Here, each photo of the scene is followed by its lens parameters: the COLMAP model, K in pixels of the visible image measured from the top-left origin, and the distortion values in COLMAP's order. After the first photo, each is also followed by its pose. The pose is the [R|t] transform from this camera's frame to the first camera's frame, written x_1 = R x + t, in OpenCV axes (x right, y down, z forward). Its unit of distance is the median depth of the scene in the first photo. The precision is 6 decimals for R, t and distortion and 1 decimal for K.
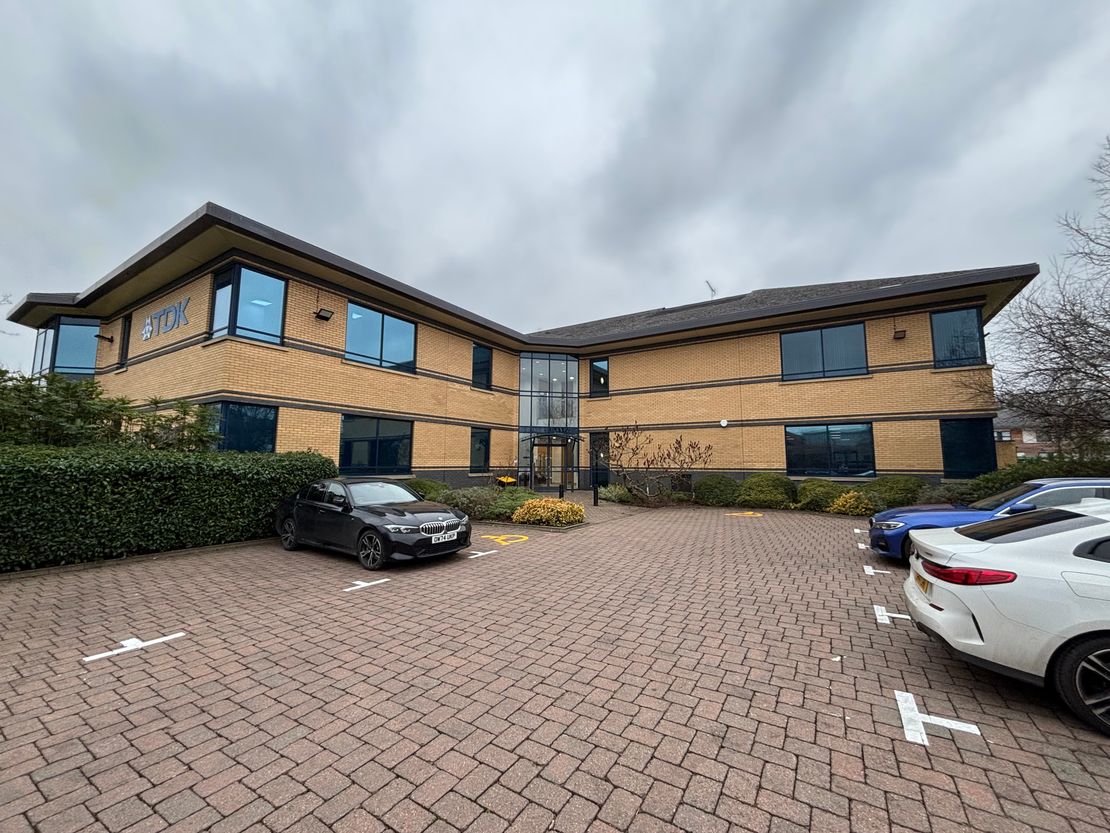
lens RADIAL K [[445.2, 0, 557.6], [0, 445.2, 416.8], [0, 0, 1]] dist [-0.003259, -0.000110]
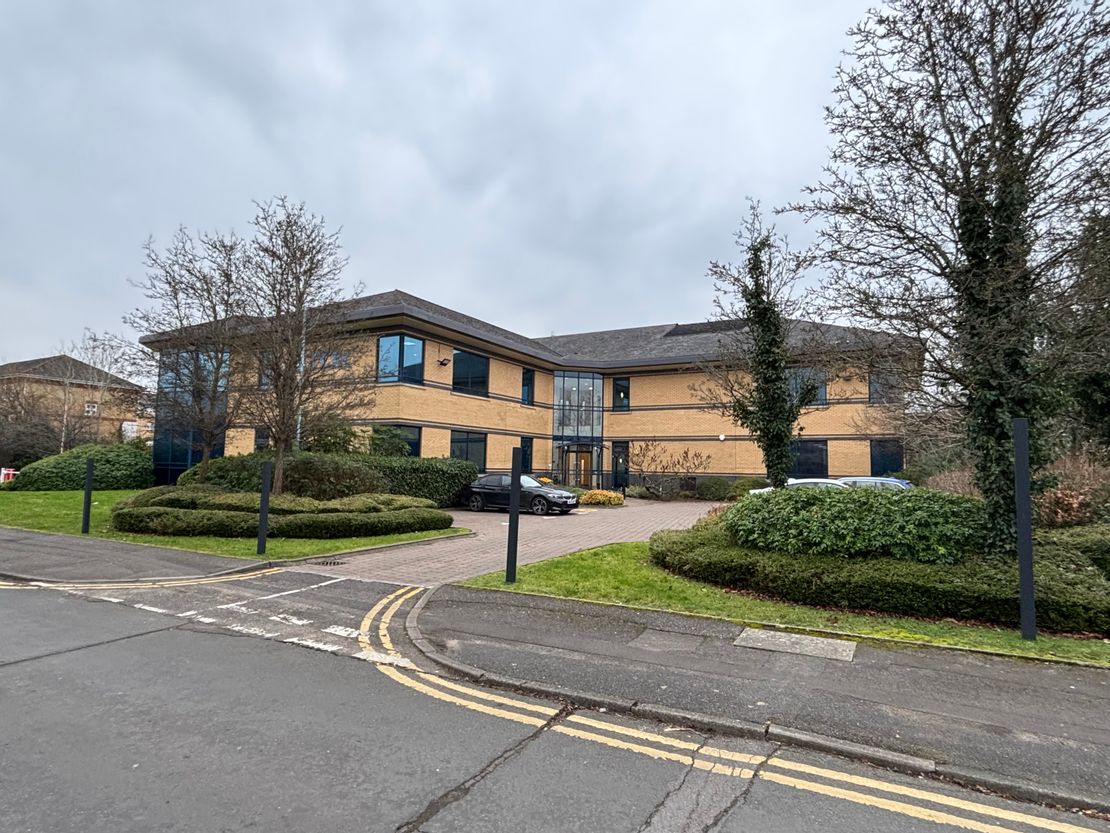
lens RADIAL K [[616.9, 0, 555.4], [0, 616.9, 417.4], [0, 0, 1]] dist [-0.001344, 0.000147]
pose [[0.998799, 0.018004, 0.045571, -0.169444], [-0.019058, 0.999558, 0.022804, -0.068708], [-0.045141, -0.023645, 0.998701, -0.682053]]
